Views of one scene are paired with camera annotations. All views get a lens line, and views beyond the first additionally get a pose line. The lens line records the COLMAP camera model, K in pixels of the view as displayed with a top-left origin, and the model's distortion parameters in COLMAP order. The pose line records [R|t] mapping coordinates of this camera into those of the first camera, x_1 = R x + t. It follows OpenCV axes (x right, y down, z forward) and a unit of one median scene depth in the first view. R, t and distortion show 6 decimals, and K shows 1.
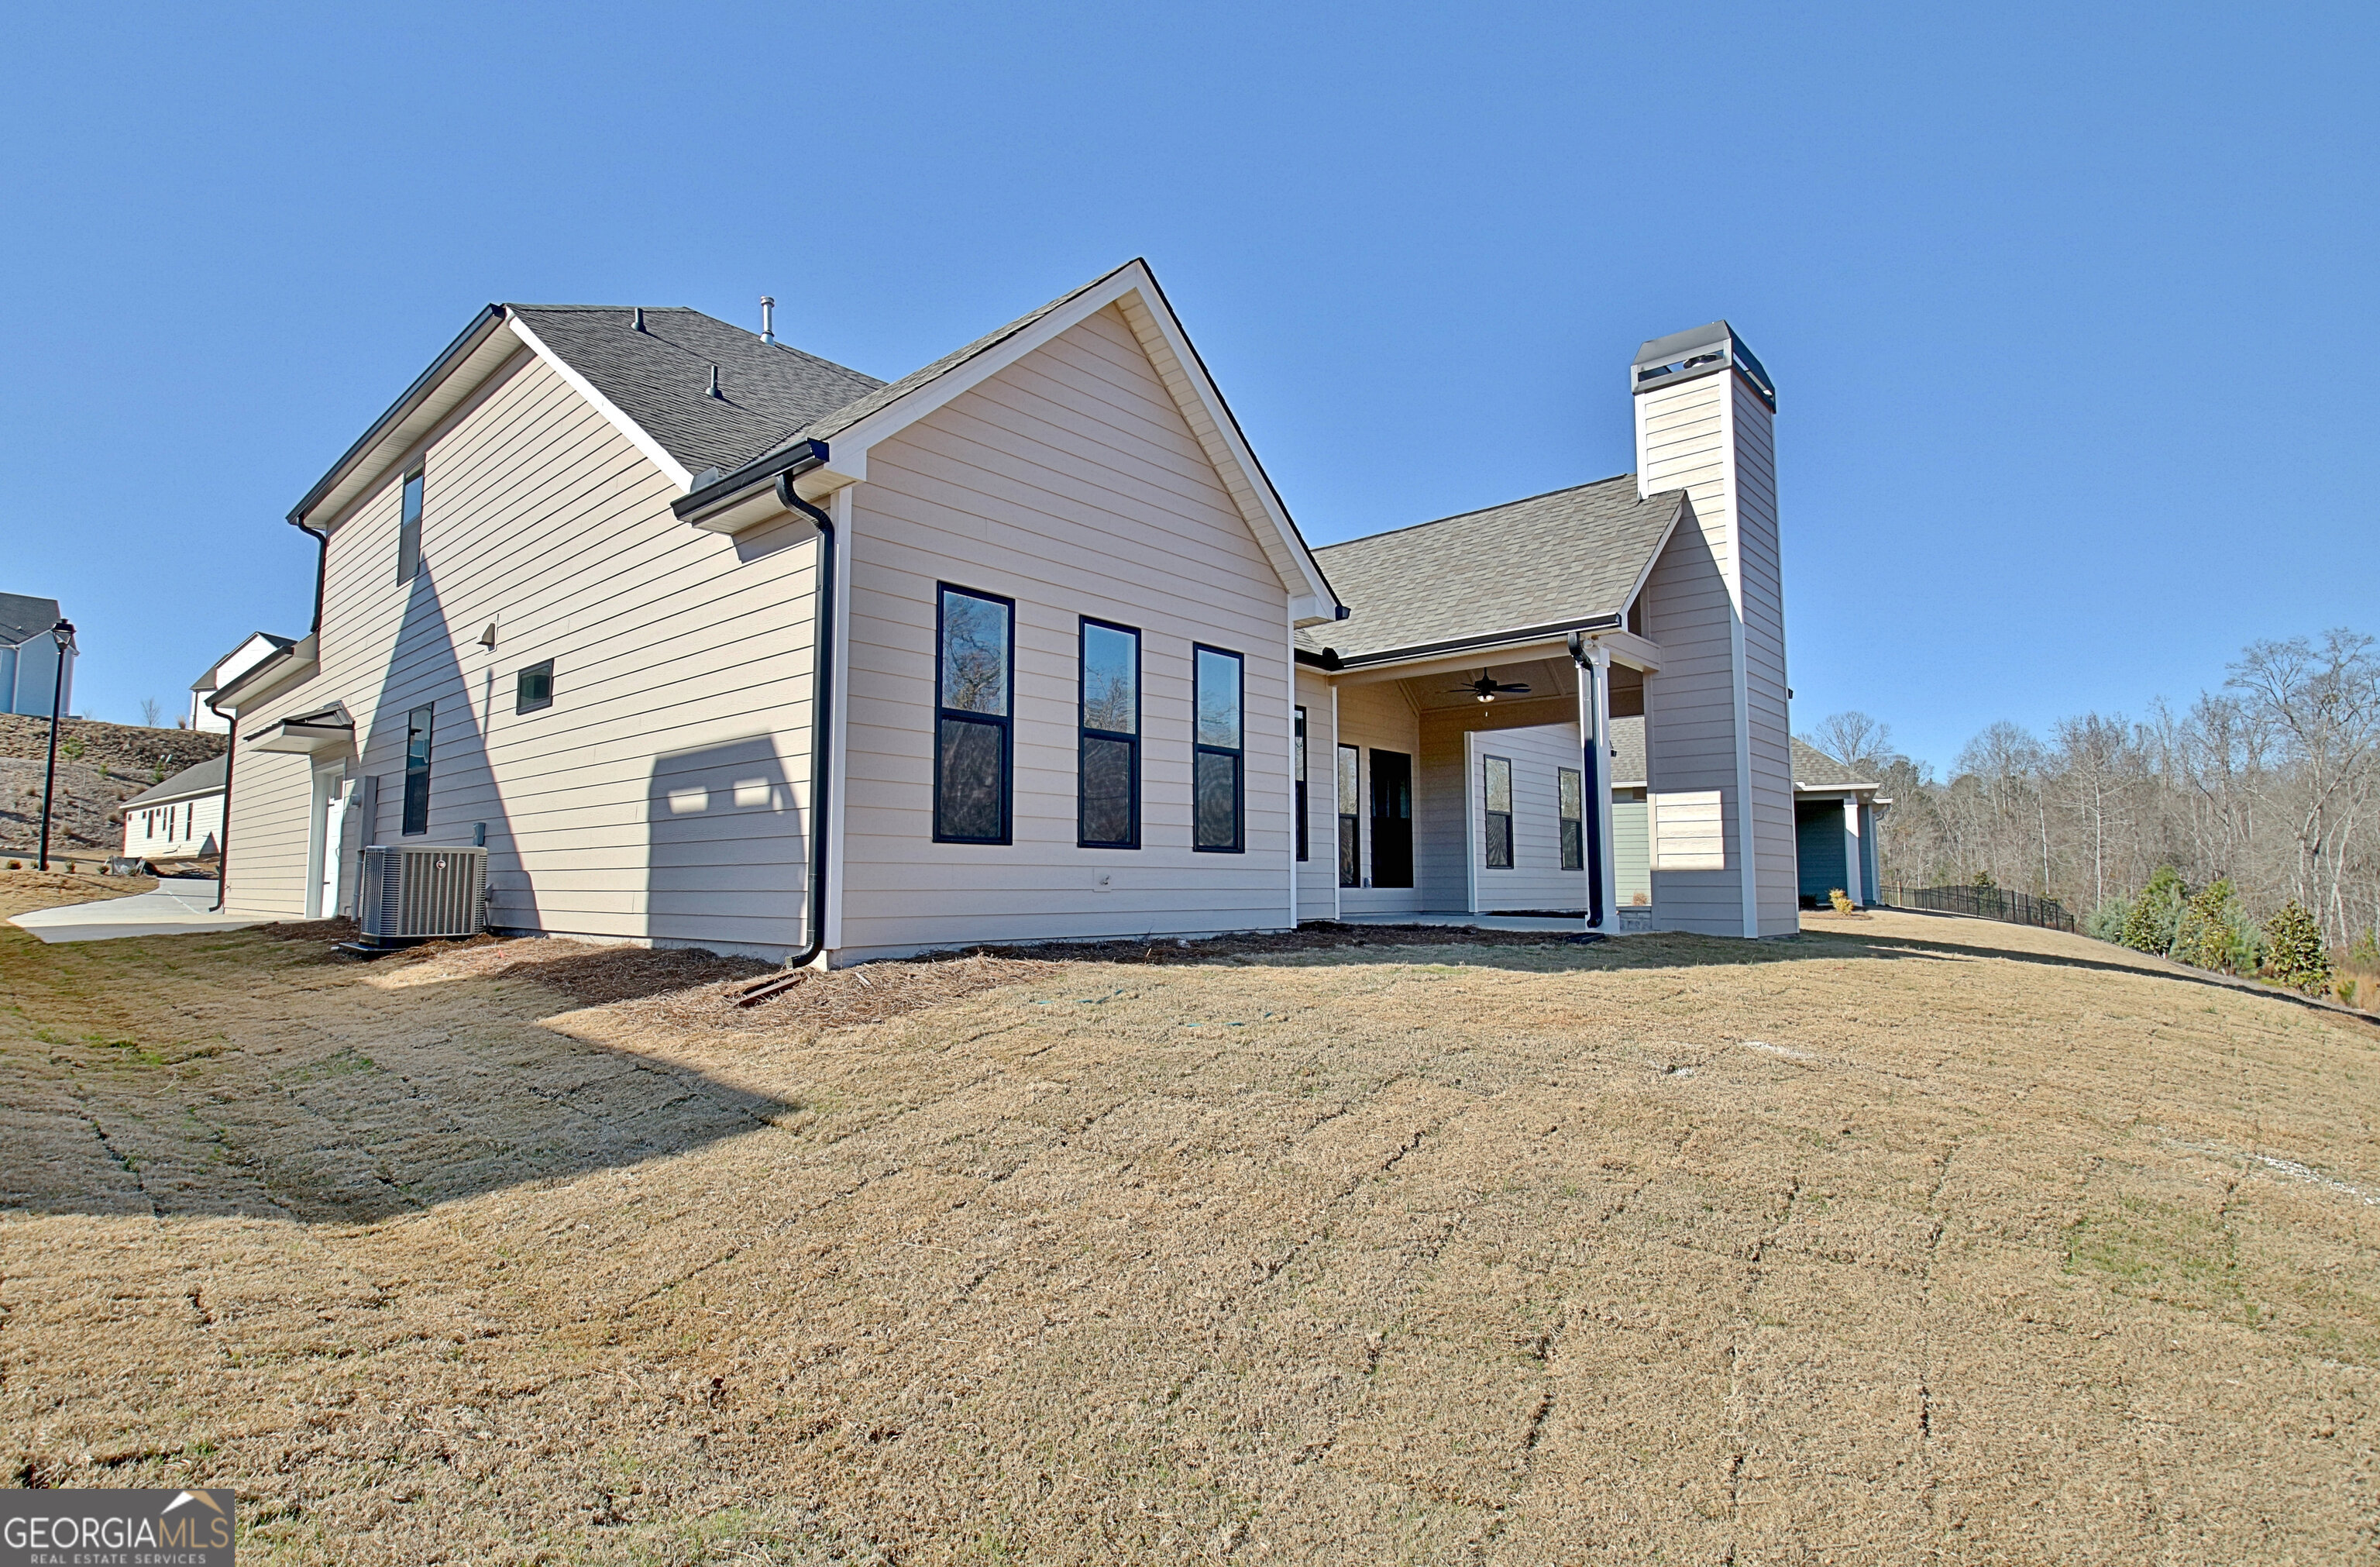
lens RADIAL K [[1101.5, 0, 1190.0], [0, 1101.5, 783.5], [0, 0, 1]] dist [-0.000132, -0.000130]
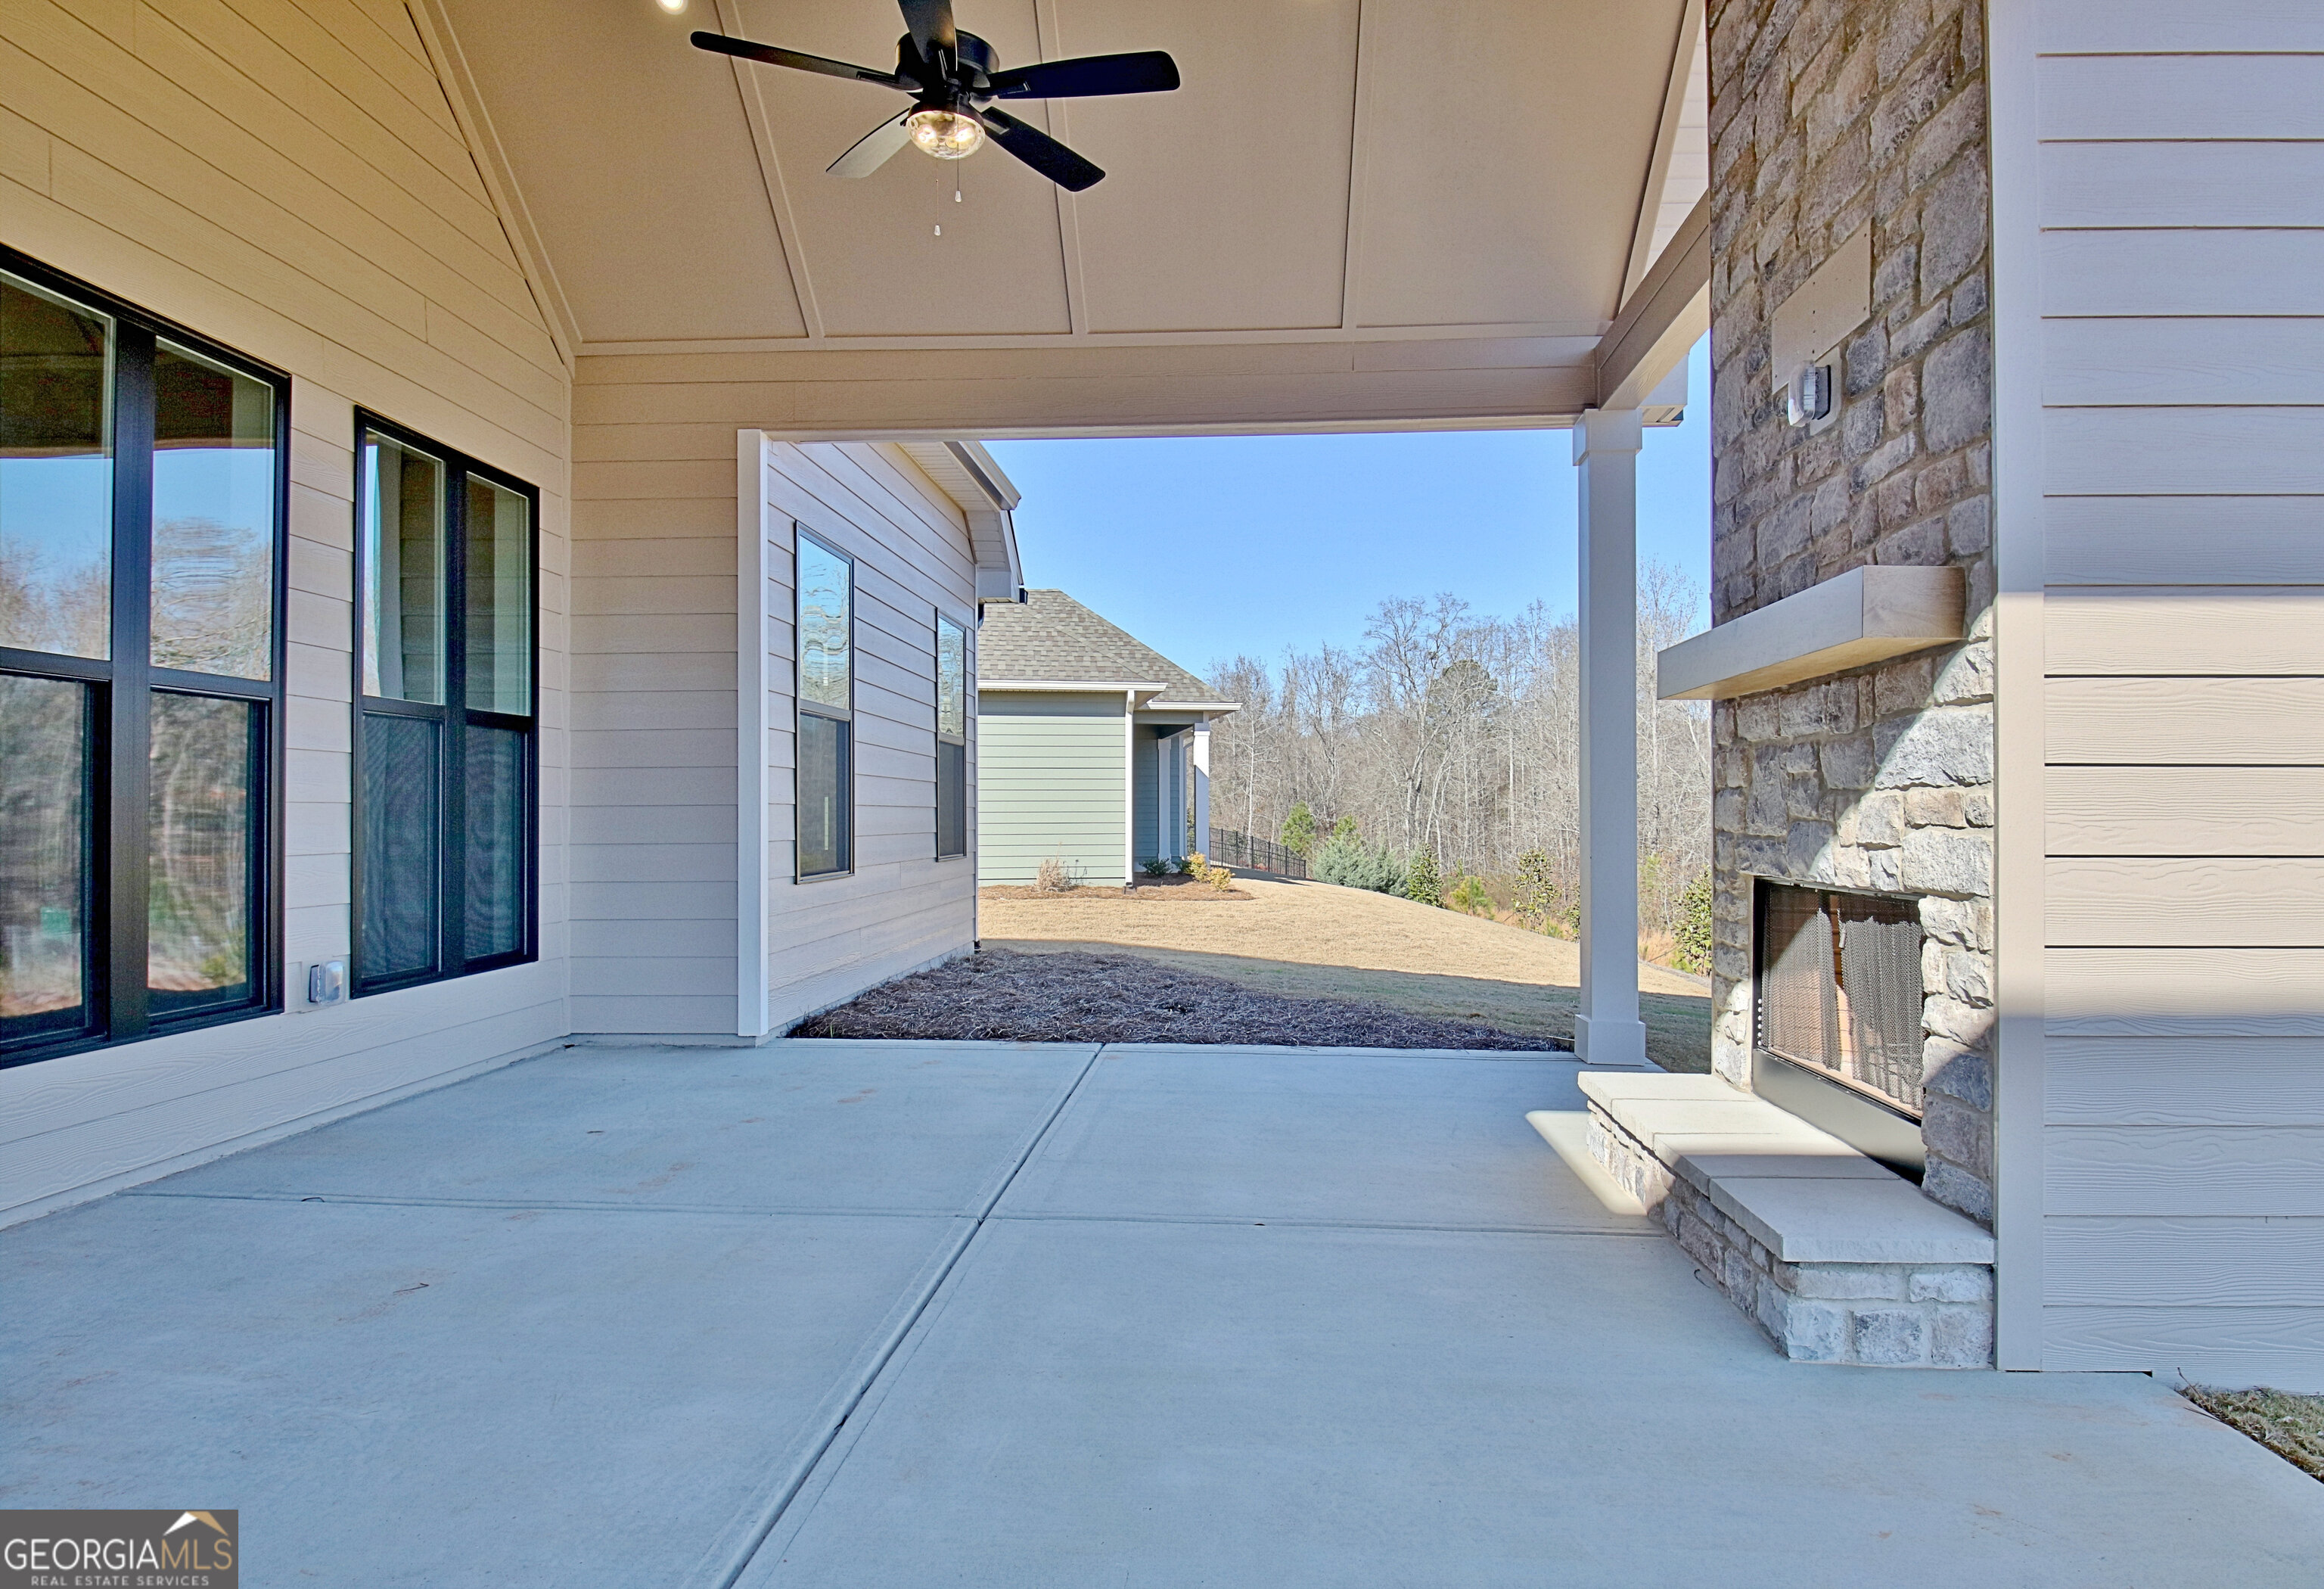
lens RADIAL K [[1289.4, 0, 1162.0], [0, 1289.4, 794.5], [0, 0, 1]] dist [-0.000353, 0.000131]
pose [[0.798257, 0.009403, 0.602244, 0.125617], [-0.055601, 0.996759, 0.058135, 0.022920], [-0.599745, -0.079892, 0.796193, 0.619611]]
